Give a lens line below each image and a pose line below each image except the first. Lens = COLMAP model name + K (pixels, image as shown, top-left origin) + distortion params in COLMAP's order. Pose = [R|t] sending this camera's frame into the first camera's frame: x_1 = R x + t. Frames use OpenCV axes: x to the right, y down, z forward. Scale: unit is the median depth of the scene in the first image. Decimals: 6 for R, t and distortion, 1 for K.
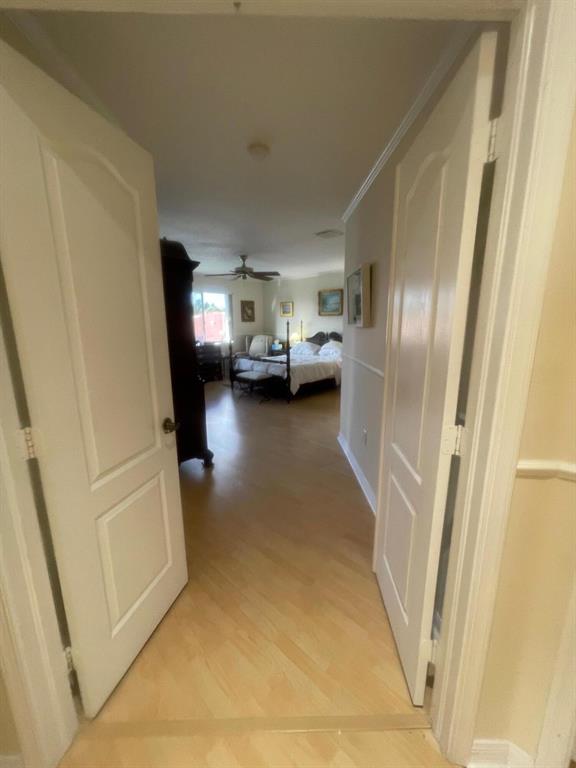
lens RADIAL K [[311.4, 0, 290.3], [0, 311.4, 384.9], [0, 0, 1]] dist [-0.005894, 0.001936]
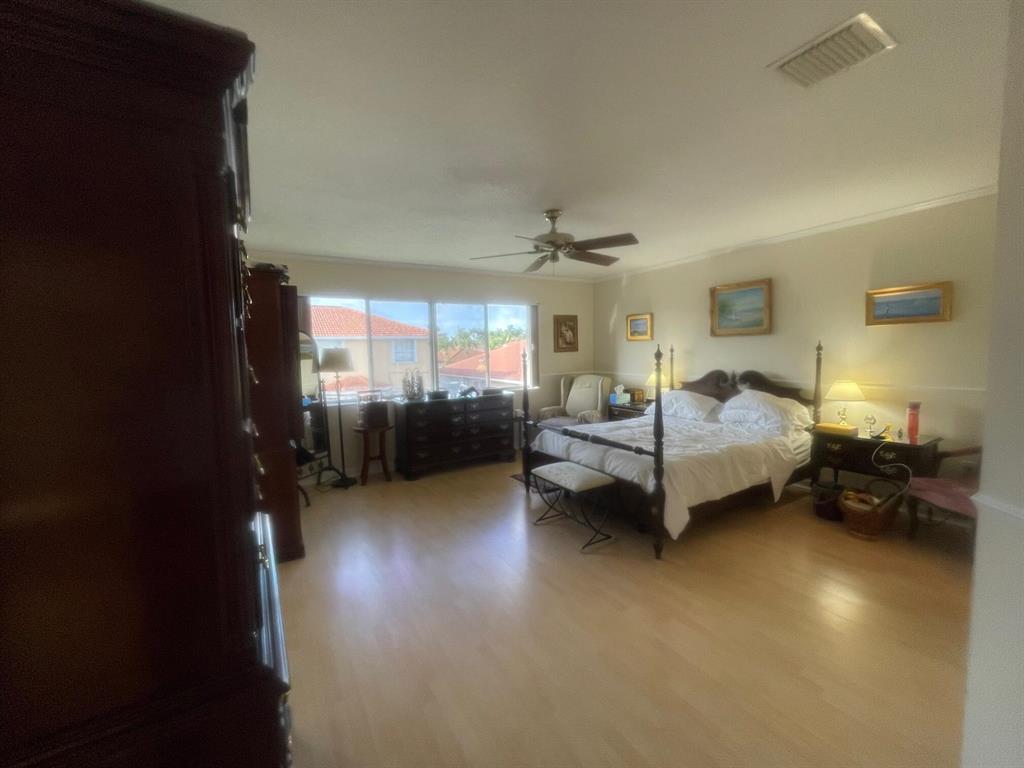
lens RADIAL K [[415.2, 0, 508.1], [0, 415.2, 383.6], [0, 0, 1]] dist [-0.005894, 0.001936]
pose [[0.959713, 0.003193, -0.280964, -0.030644], [-0.037639, 0.992384, -0.117288, -0.066040], [0.278450, 0.123138, 0.952524, 0.321520]]
